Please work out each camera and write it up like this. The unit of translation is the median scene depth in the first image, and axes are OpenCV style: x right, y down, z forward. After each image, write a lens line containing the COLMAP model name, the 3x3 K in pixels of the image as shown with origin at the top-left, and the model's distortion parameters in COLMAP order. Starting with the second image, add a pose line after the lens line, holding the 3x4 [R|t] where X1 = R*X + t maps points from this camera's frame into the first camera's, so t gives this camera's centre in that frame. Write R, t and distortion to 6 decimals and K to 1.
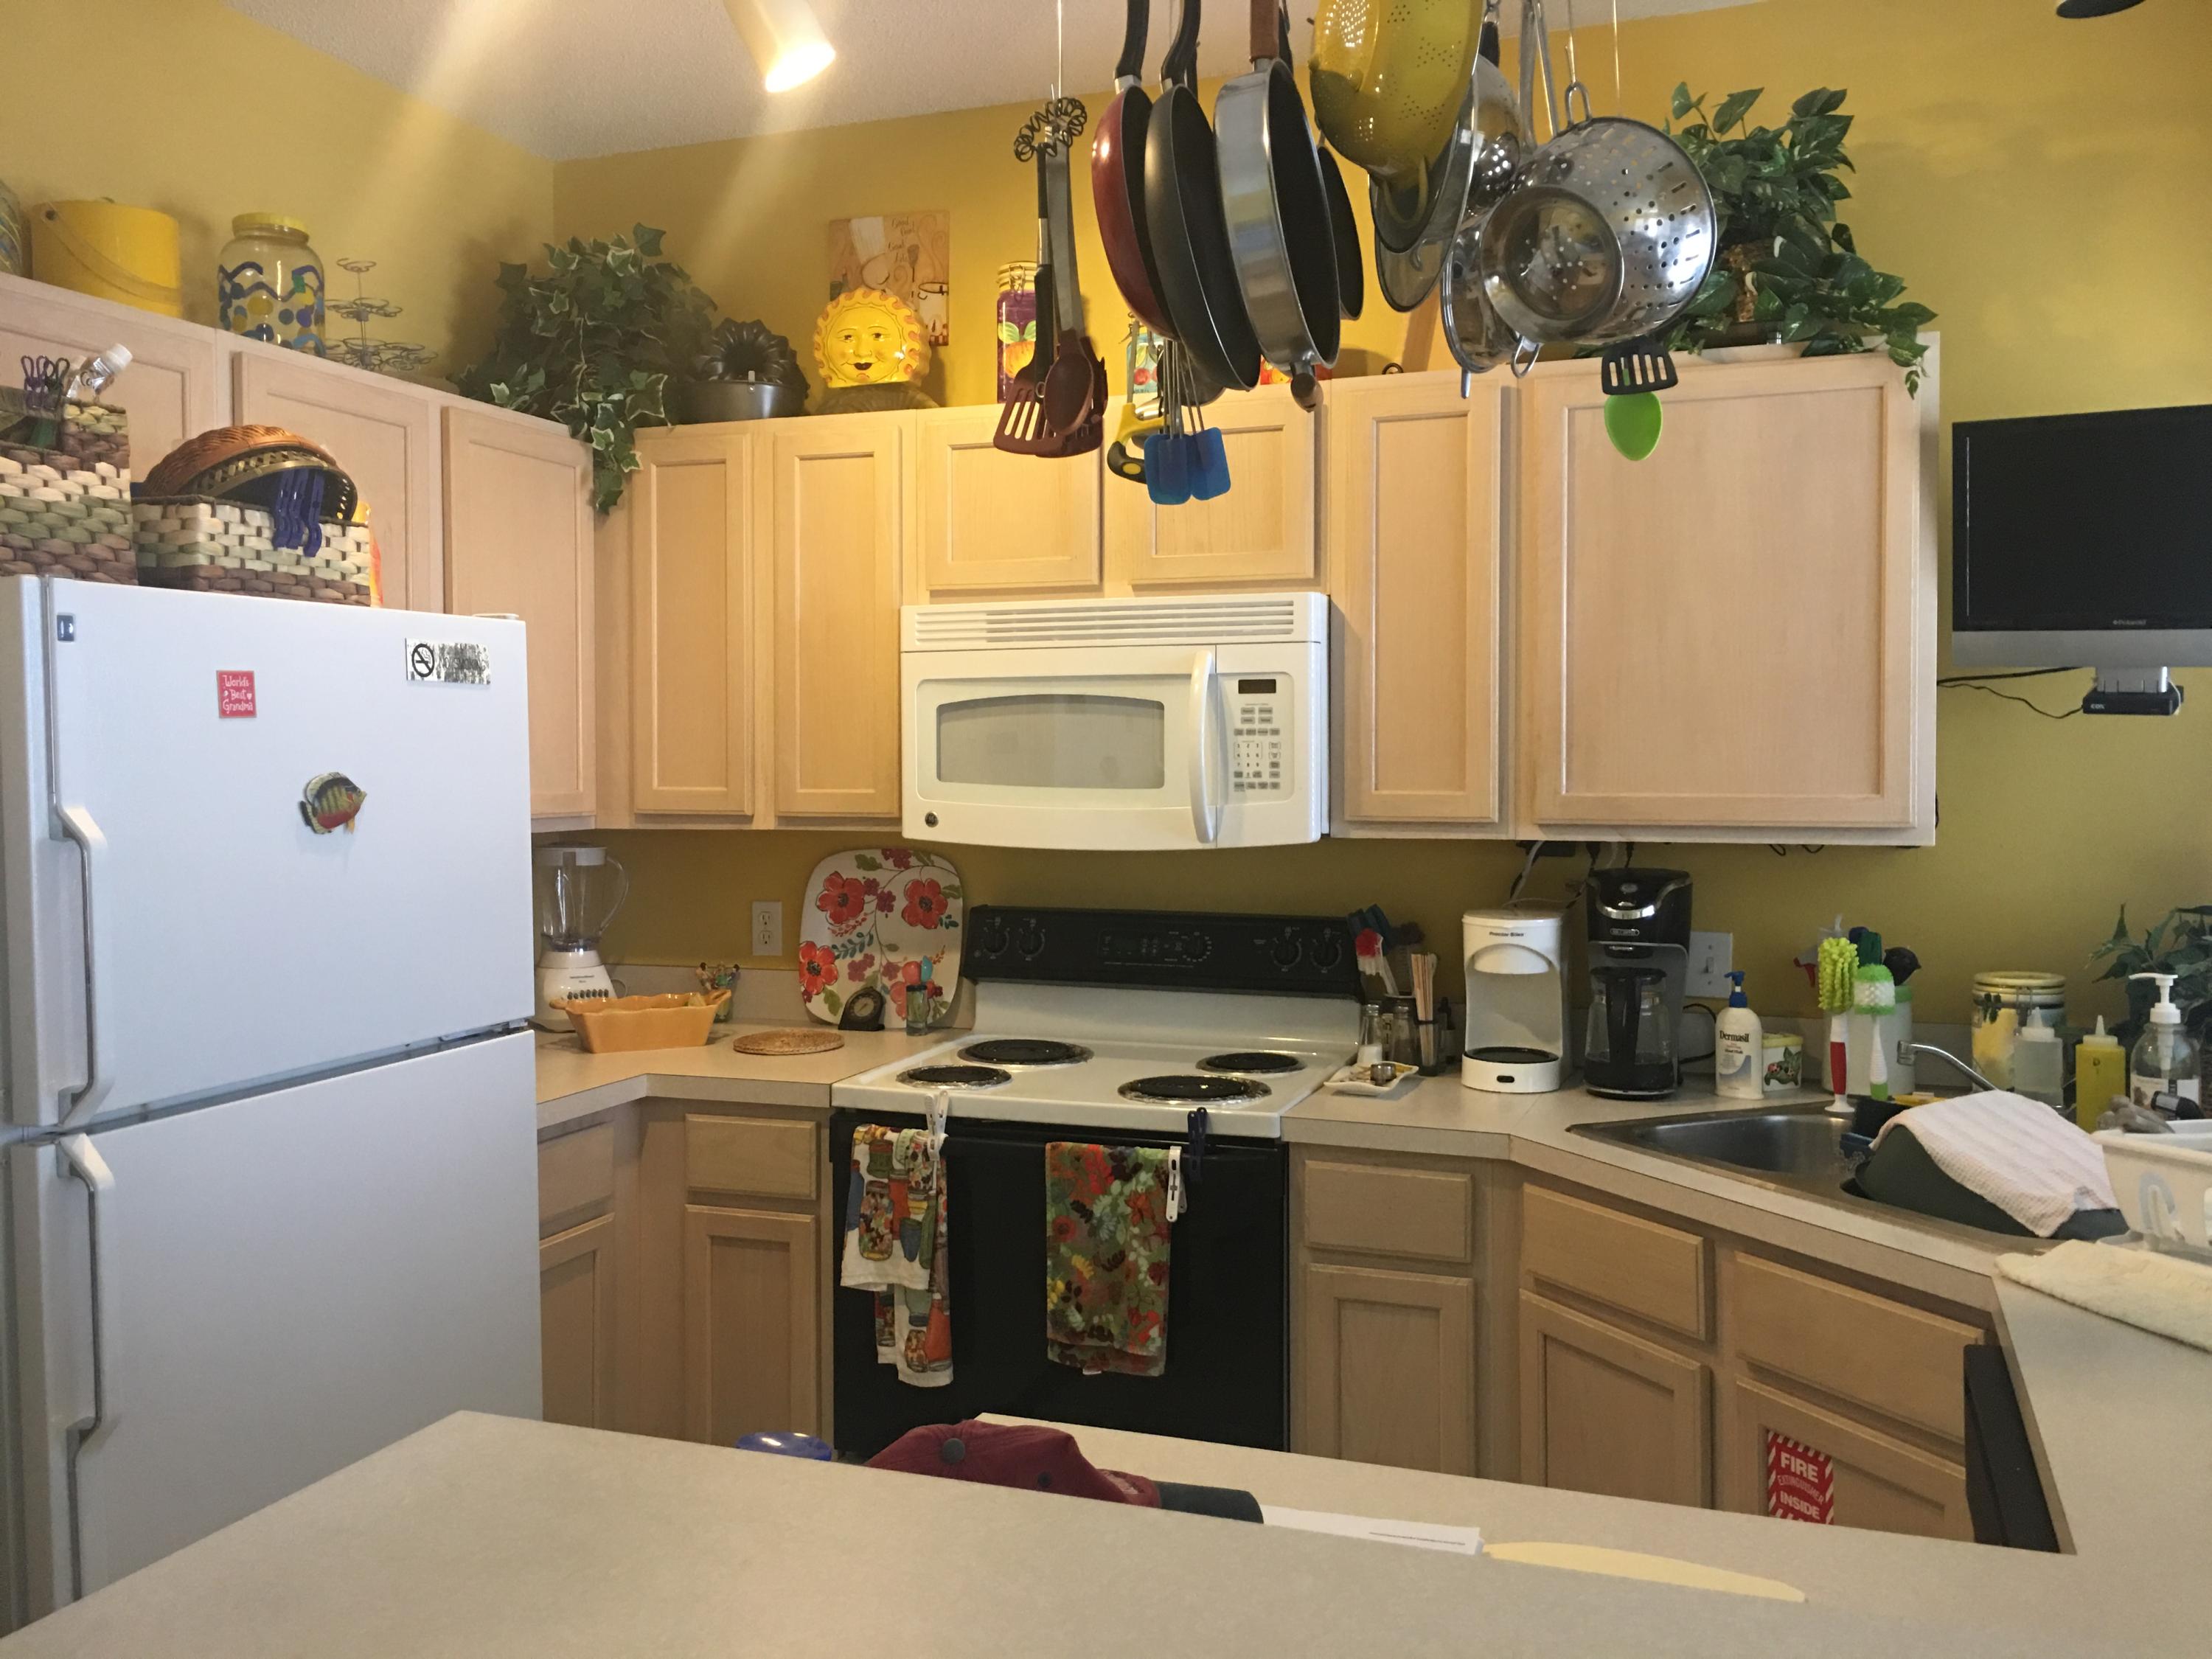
lens RADIAL K [[1862.0, 0, 1103.7], [0, 1862.0, 775.4], [0, 0, 1]] dist [0.057847, -0.067393]
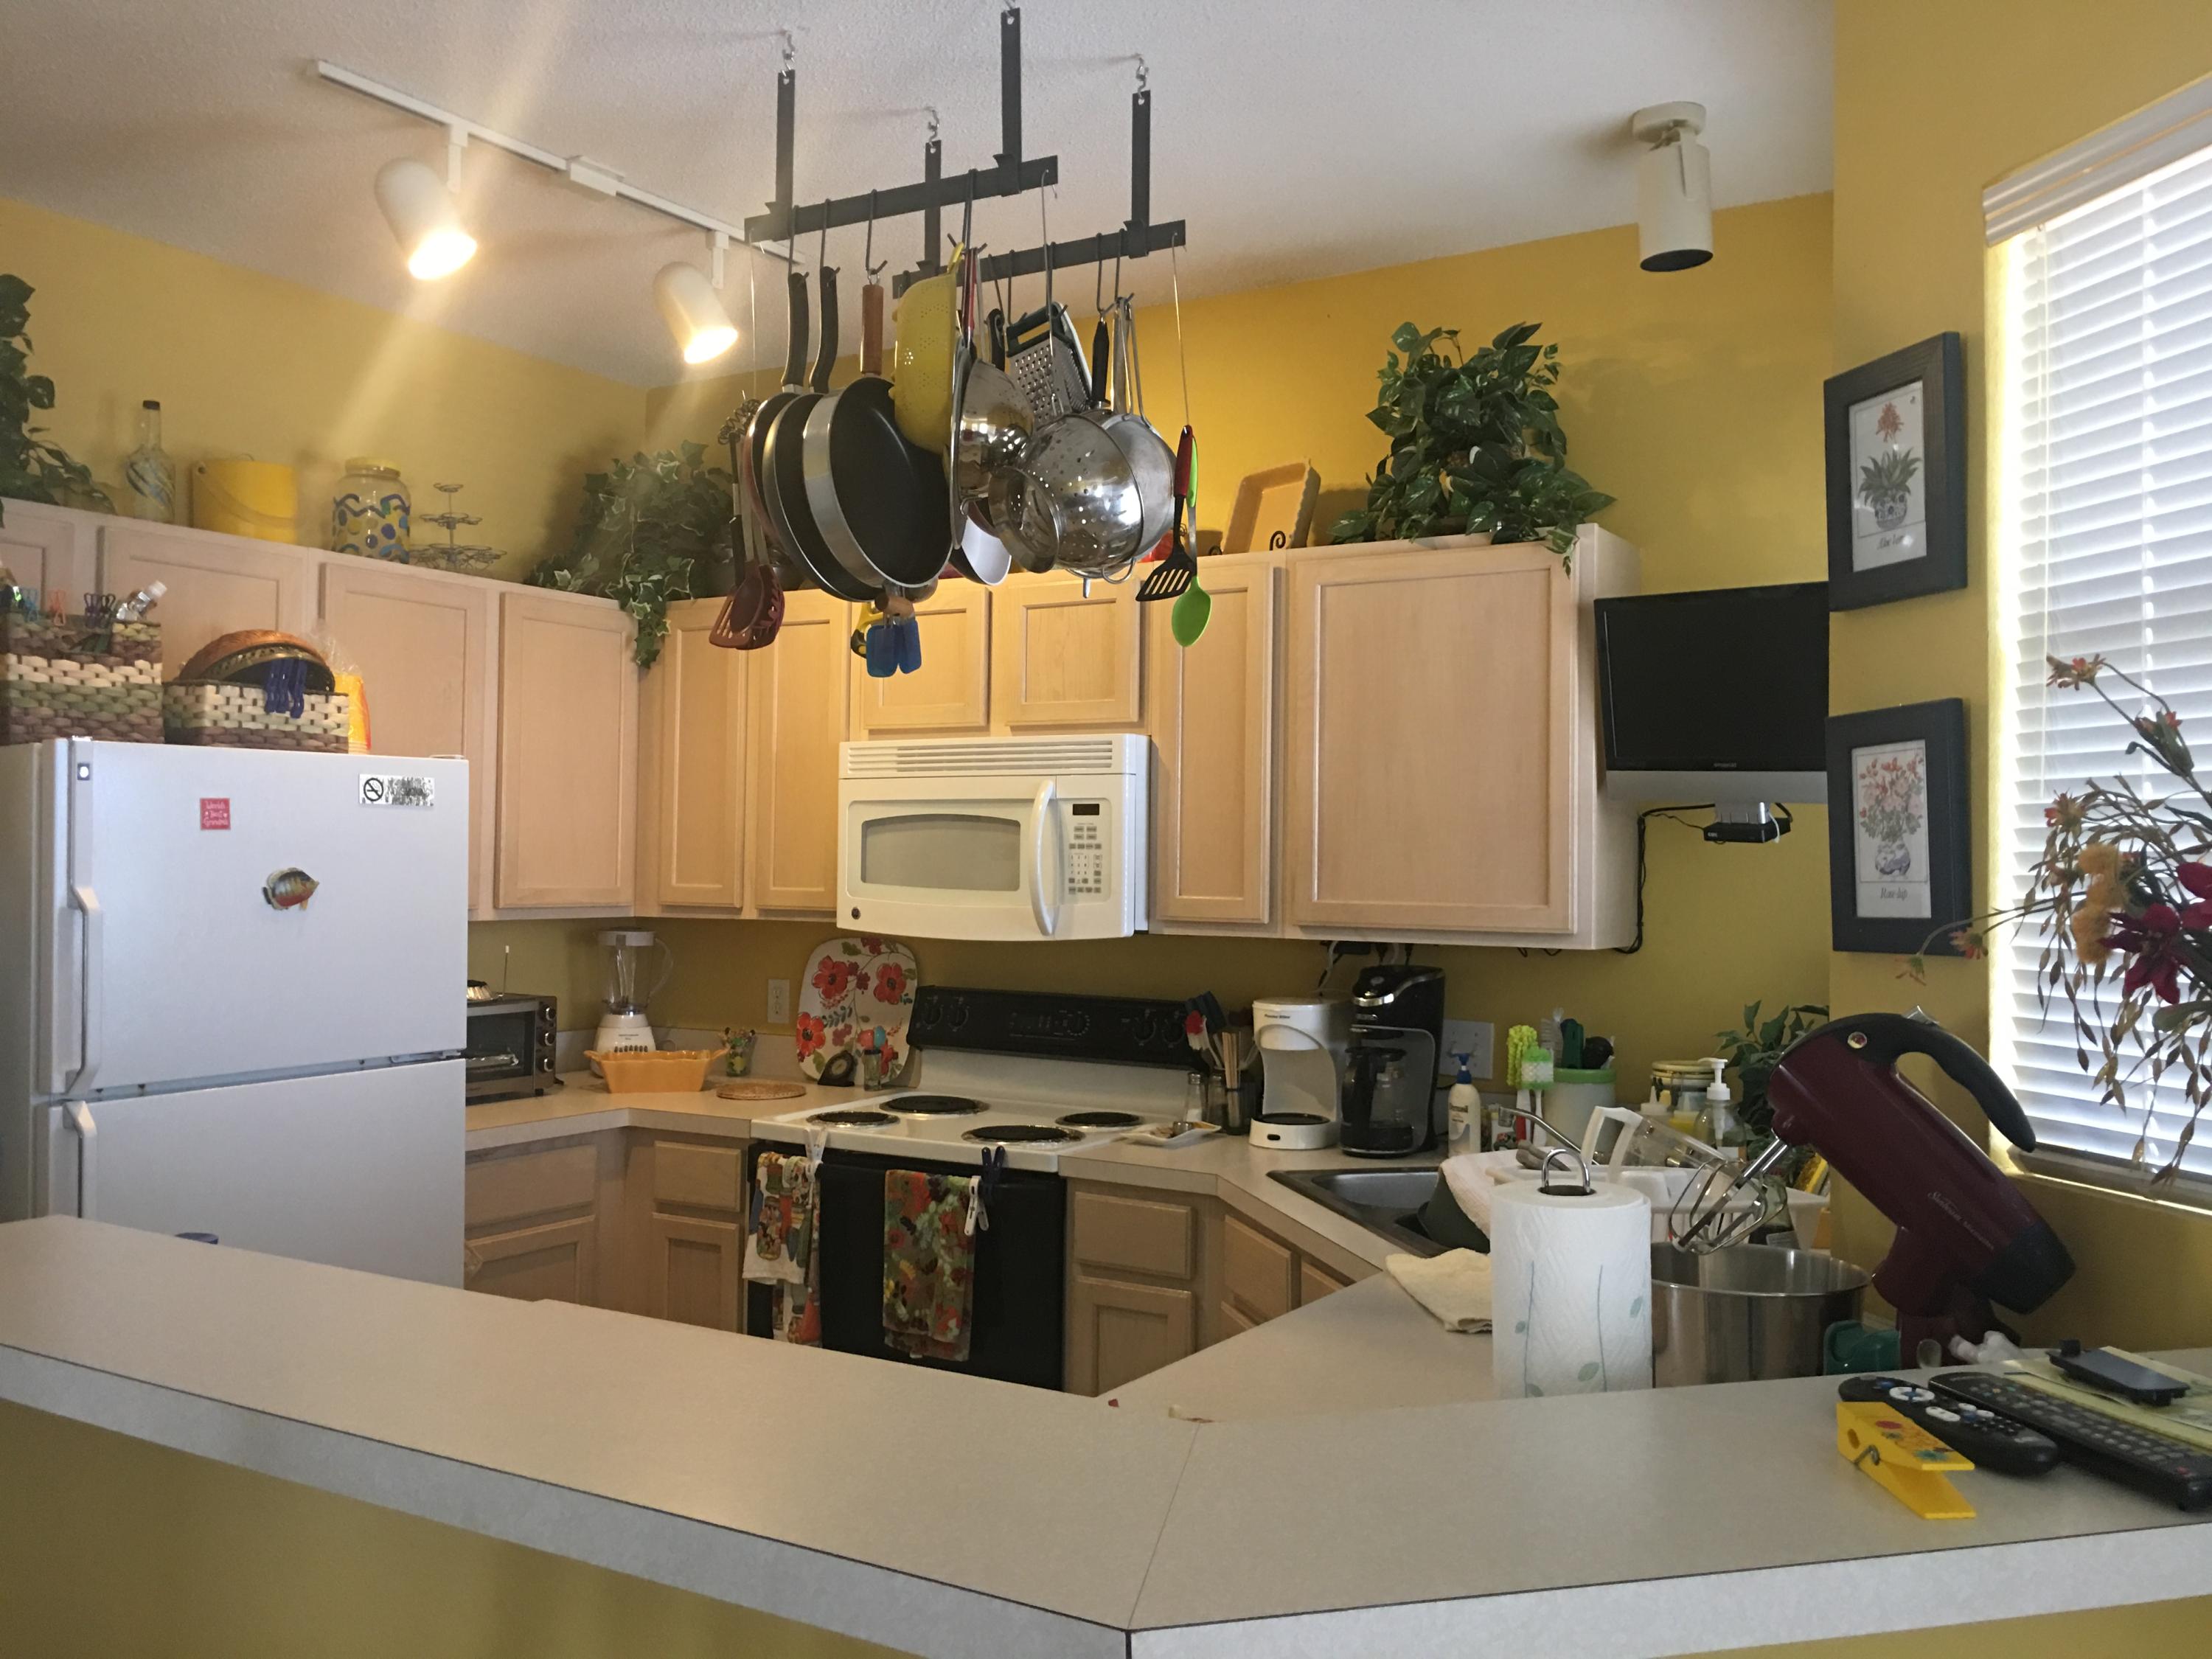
lens RADIAL K [[1849.6, 0, 1100.5], [0, 1849.6, 788.1], [0, 0, 1]] dist [0.057438, -0.058421]
pose [[0.980854, 0.006612, -0.194630, 0.342394], [-0.016560, 0.998635, -0.049534, -0.001418], [0.194037, 0.051809, 0.979625, -0.208674]]
